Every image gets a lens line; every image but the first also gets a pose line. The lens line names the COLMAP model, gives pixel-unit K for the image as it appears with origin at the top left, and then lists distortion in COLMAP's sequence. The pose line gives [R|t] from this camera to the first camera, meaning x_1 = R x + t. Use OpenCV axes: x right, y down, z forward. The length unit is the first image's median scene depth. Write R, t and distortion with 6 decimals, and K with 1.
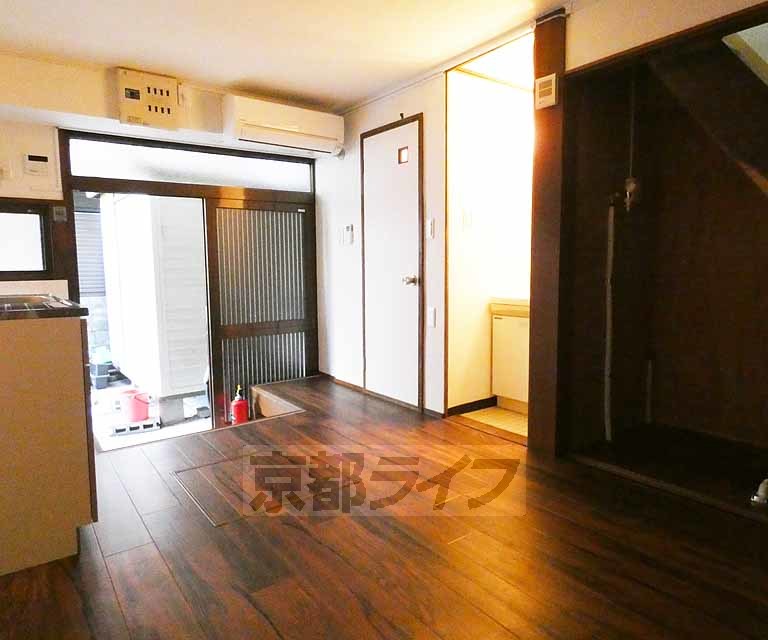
lens RADIAL K [[510.0, 0, 352.9], [0, 510.0, 319.0], [0, 0, 1]] dist [-0.011468, 0.000062]
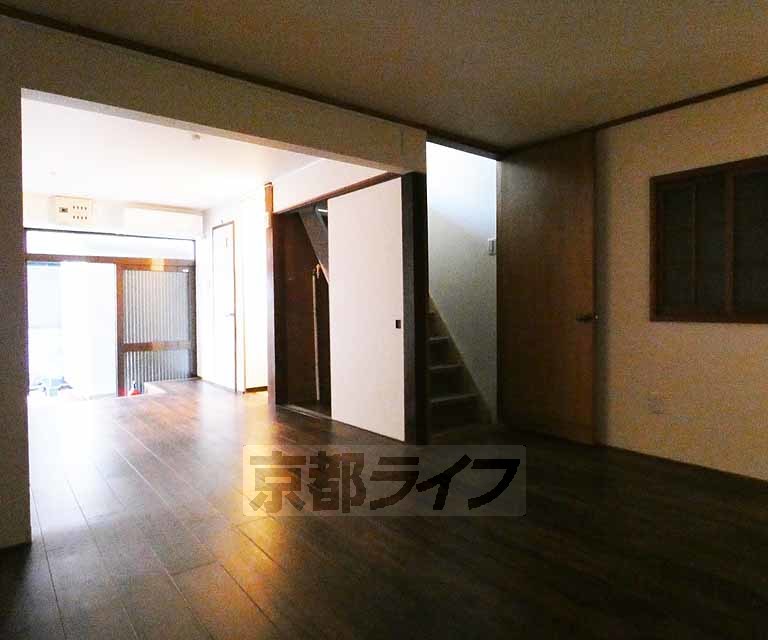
lens RADIAL K [[510.0, 0, 386.1], [0, 510.0, 315.4], [0, 0, 1]] dist [-0.011468, 0.000062]
pose [[0.997684, 0.001338, 0.068012, 0.544424], [0.004650, 0.996126, -0.087814, 0.083675], [-0.067866, 0.087927, 0.993812, -0.772959]]
